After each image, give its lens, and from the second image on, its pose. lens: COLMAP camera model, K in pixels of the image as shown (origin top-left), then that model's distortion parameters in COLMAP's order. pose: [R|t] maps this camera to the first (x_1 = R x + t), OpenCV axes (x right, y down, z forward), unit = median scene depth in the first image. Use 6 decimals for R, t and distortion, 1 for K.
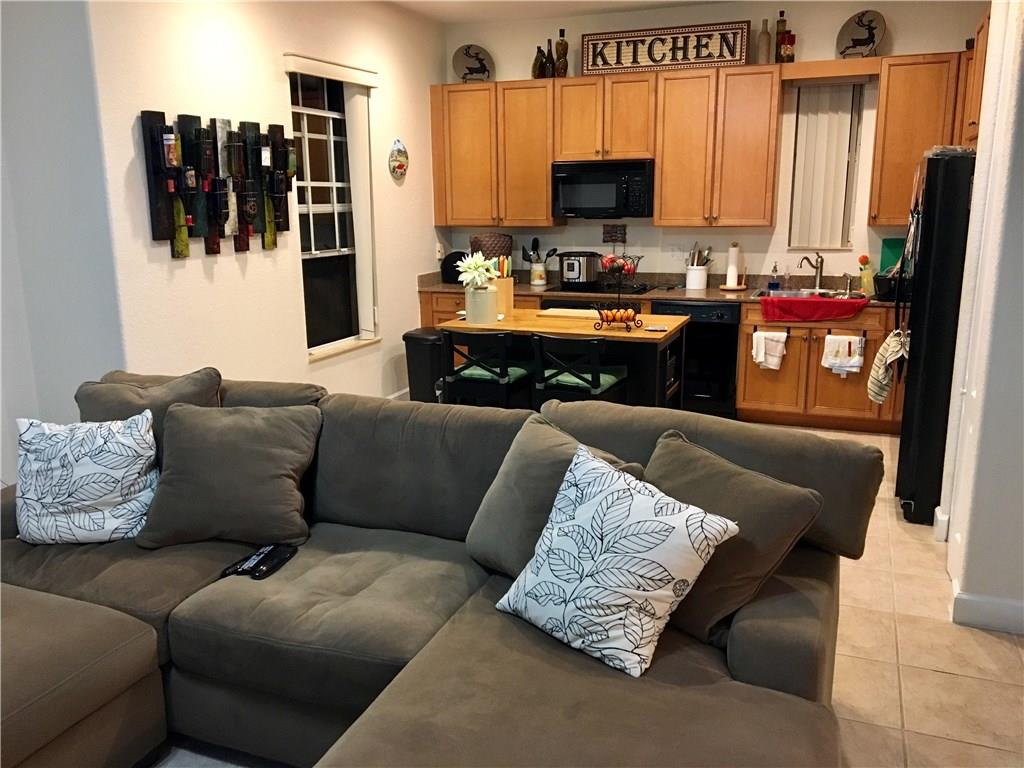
lens RADIAL K [[868.7, 0, 515.5], [0, 868.7, 387.9], [0, 0, 1]] dist [0.070493, -0.092172]
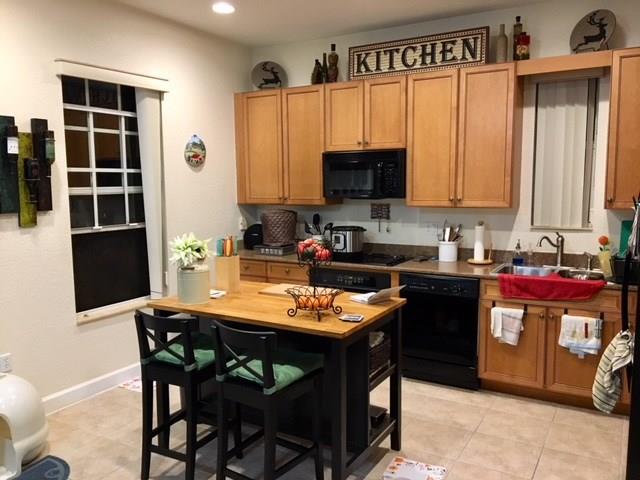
lens RADIAL K [[542.9, 0, 319.4], [0, 542.9, 240.8], [0, 0, 1]] dist [0.070493, -0.092172]
pose [[0.987938, 0.016804, -0.153938, 0.161723], [-0.032706, 0.994312, -0.101358, -0.067350], [0.151359, 0.105171, 0.982868, 0.301517]]
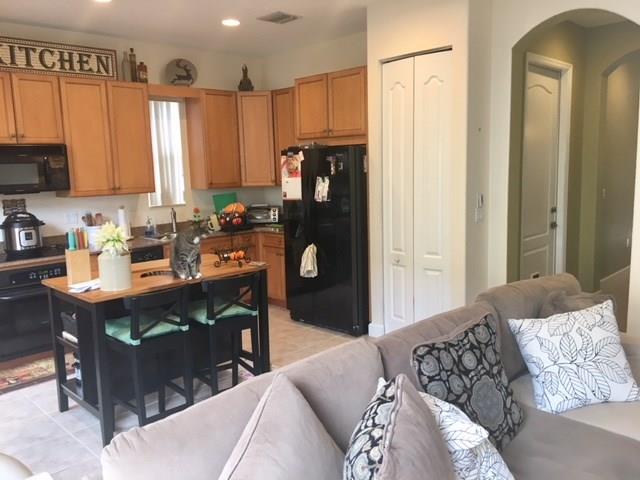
lens RADIAL K [[542.9, 0, 319.6], [0, 542.9, 235.8], [0, 0, 1]] dist [0.070493, -0.092172]
pose [[0.399987, -0.123376, 0.908179, -0.427266], [0.226431, 0.973484, 0.032521, -0.080838], [-0.888110, 0.192632, 0.417318, 0.387661]]
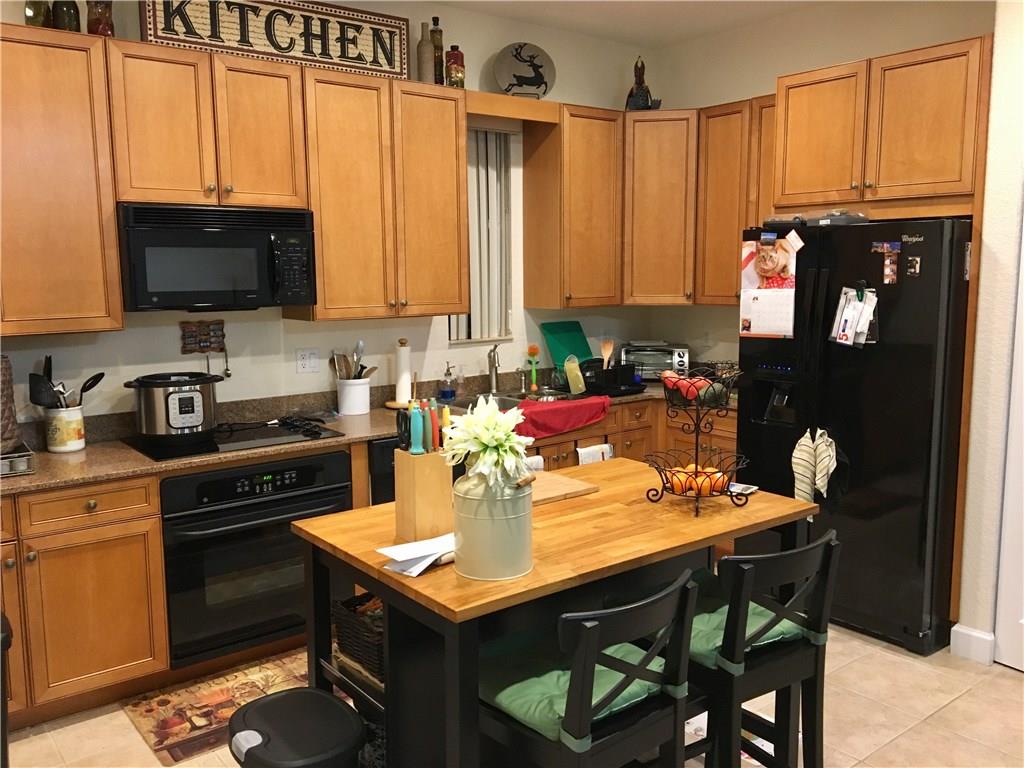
lens RADIAL K [[868.7, 0, 511.8], [0, 868.7, 383.0], [0, 0, 1]] dist [0.070493, -0.092172]
pose [[0.508684, -0.109263, 0.853992, -0.297848], [0.193294, 0.981086, 0.010388, -0.128029], [-0.838974, 0.159788, 0.520183, 0.604869]]
